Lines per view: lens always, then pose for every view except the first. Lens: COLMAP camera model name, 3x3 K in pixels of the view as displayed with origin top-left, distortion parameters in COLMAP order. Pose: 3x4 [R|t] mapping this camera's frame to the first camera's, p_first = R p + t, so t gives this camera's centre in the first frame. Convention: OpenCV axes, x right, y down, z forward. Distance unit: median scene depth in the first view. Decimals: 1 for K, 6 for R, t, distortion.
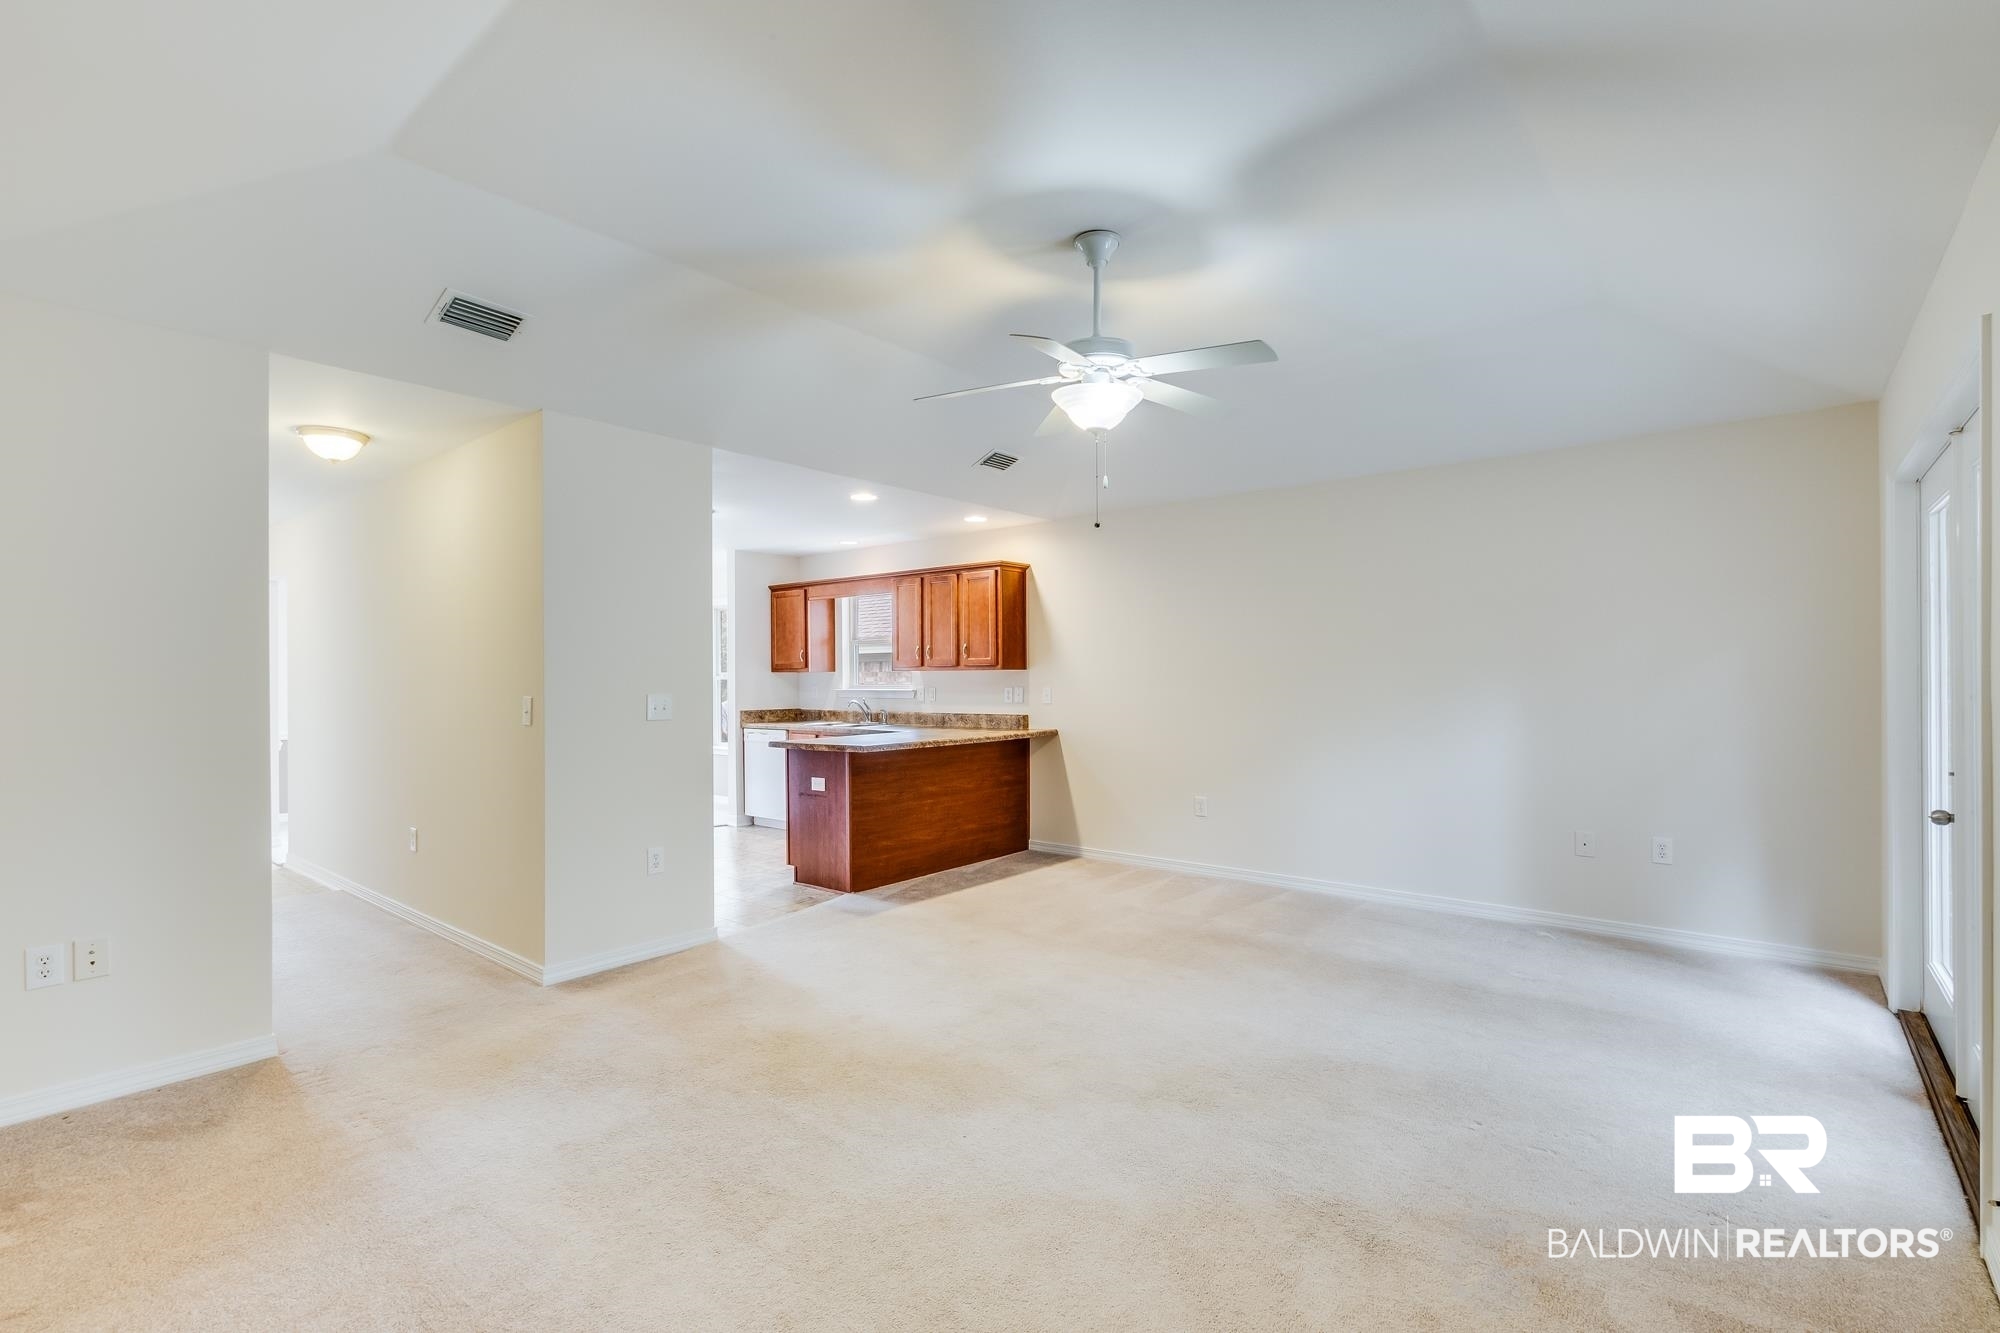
lens RADIAL K [[901.1, 0, 1018.8], [0, 901.1, 675.7], [0, 0, 1]] dist [0.002880, 0.000021]
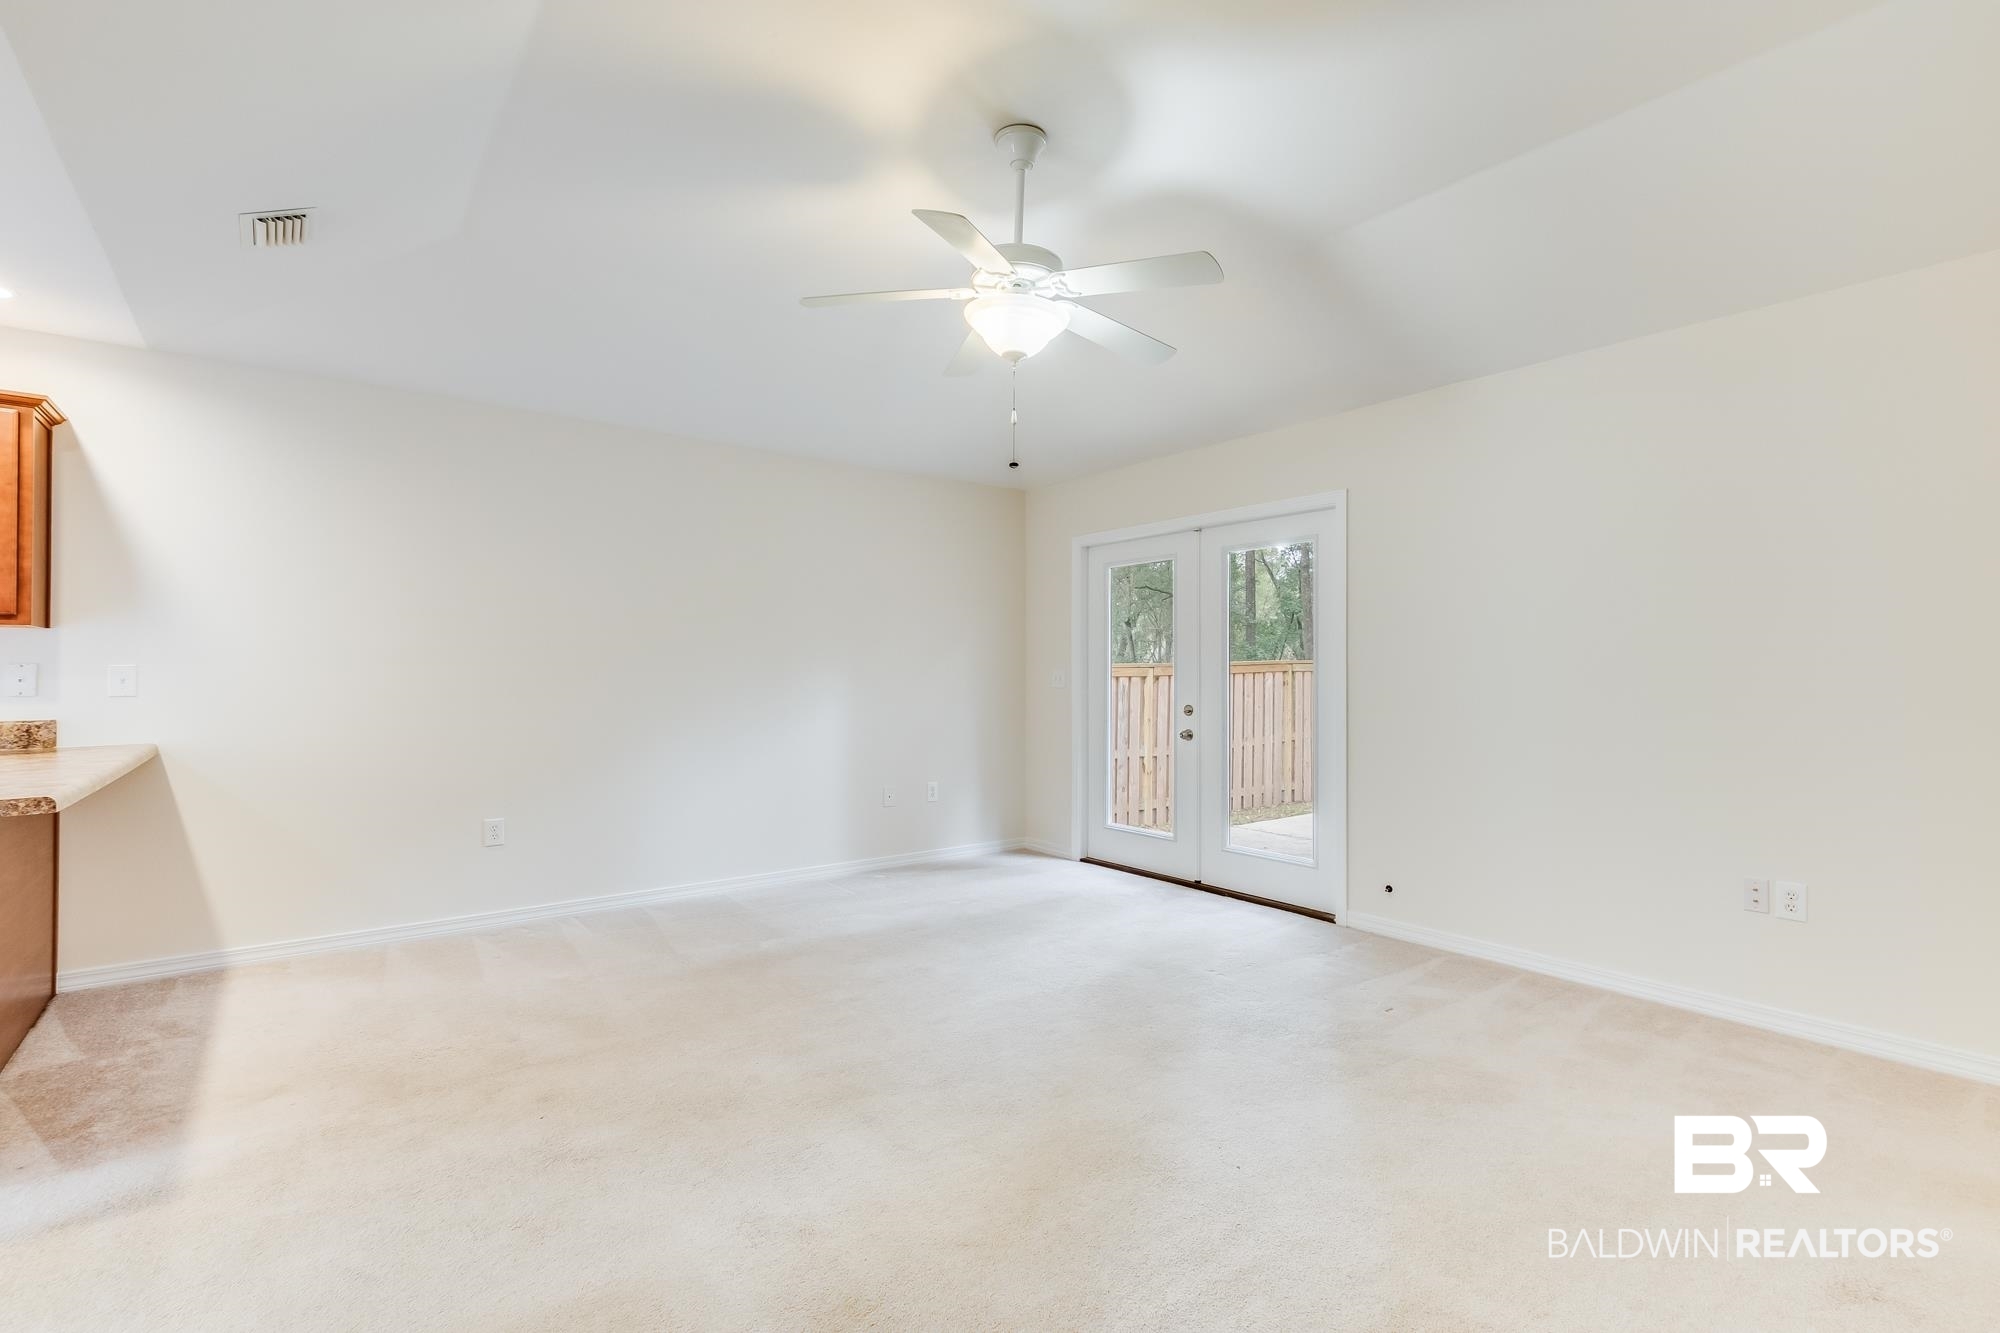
lens RADIAL K [[910.0, 0, 1010.9], [0, 910.0, 673.0], [0, 0, 1]] dist [0.000951, -0.000757]
pose [[0.209480, 0.007549, 0.977784, -0.361954], [-0.006814, 0.999957, -0.006260, 0.017044], [-0.977789, -0.005351, 0.209523, 0.384420]]
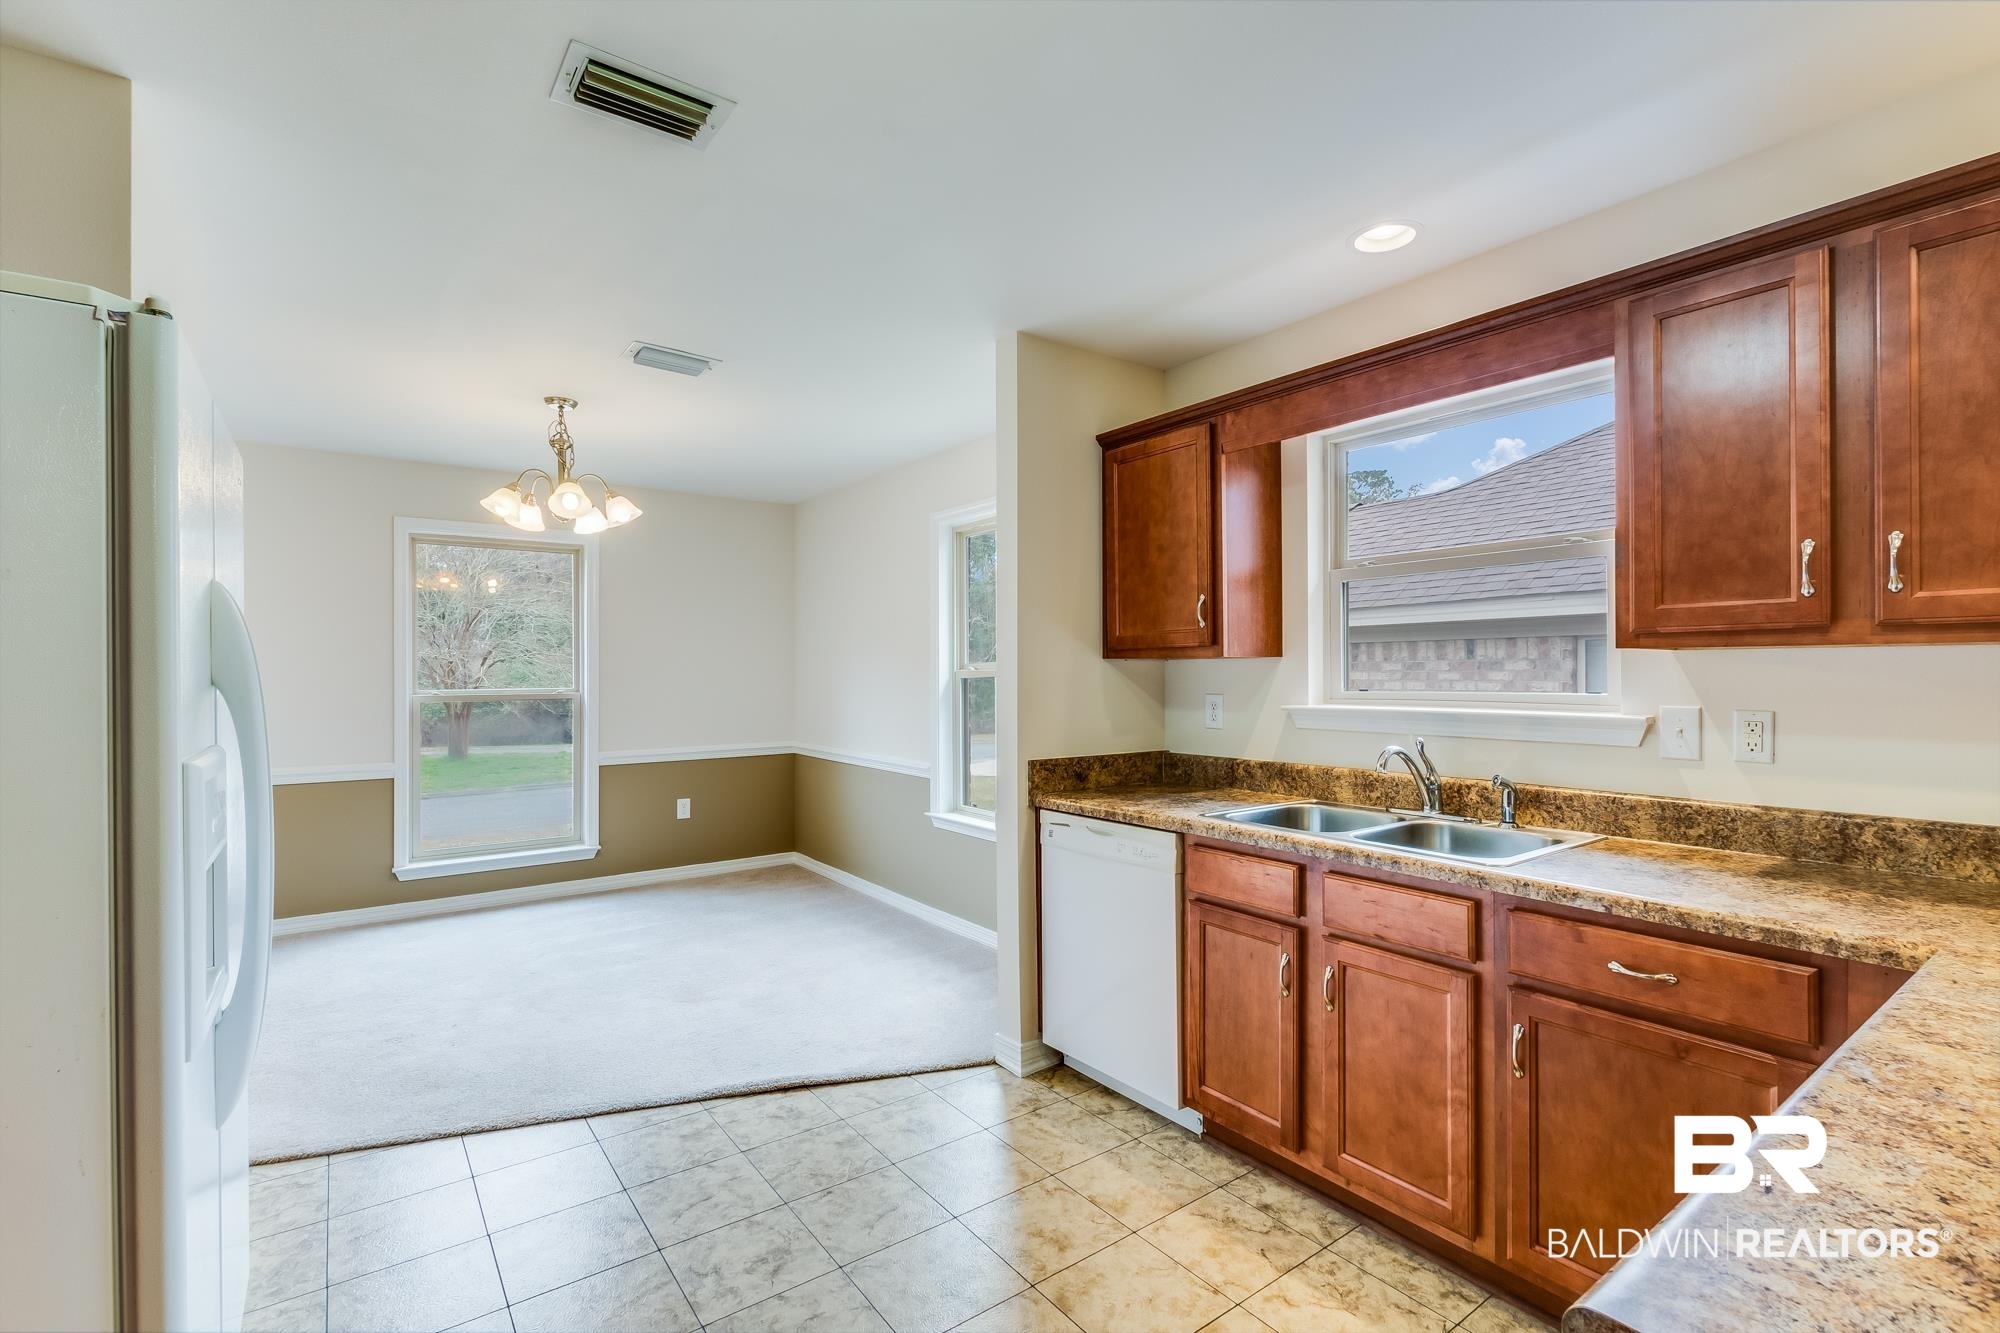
lens RADIAL K [[910.0, 0, 1010.9], [0, 910.0, 673.0], [0, 0, 1]] dist [0.000951, -0.000757]
pose [[0.969545, 0.001829, -0.244906, -0.263702], [-0.001268, 0.999996, 0.002448, 0.001389], [0.244909, -0.002062, 0.969544, 0.743173]]
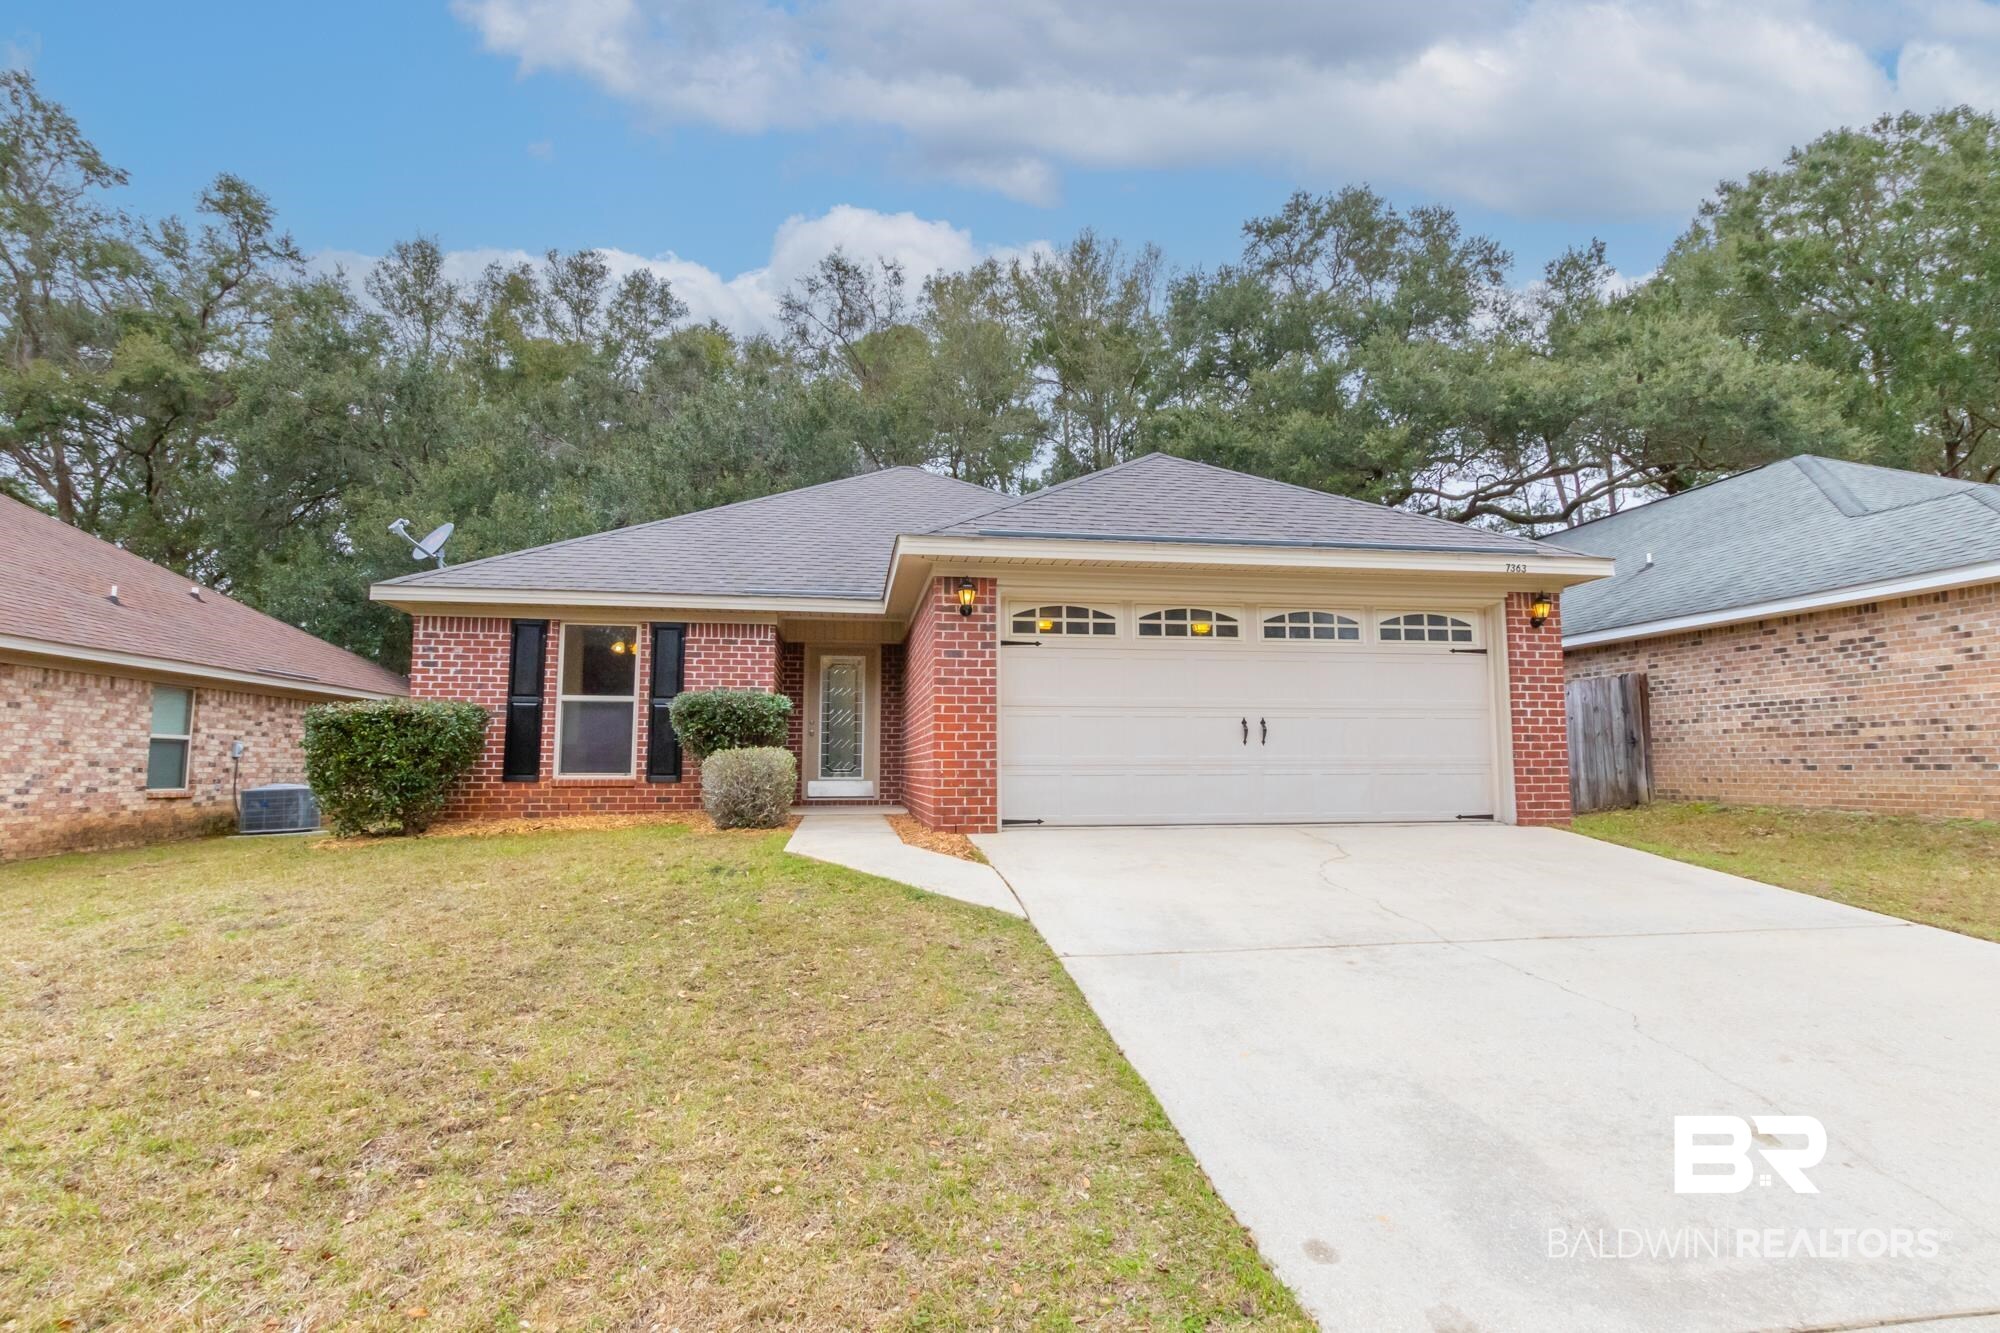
lens RADIAL K [[969.3, 0, 998.0], [0, 969.3, 673.4], [0, 0, 1]] dist [0.004324, -0.004562]
pose [[-0.748790, 0.071696, 0.658918, -2.485655], [0.003636, 0.994562, -0.104086, 0.155573], [-0.662797, -0.075543, -0.744979, 2.175575]]
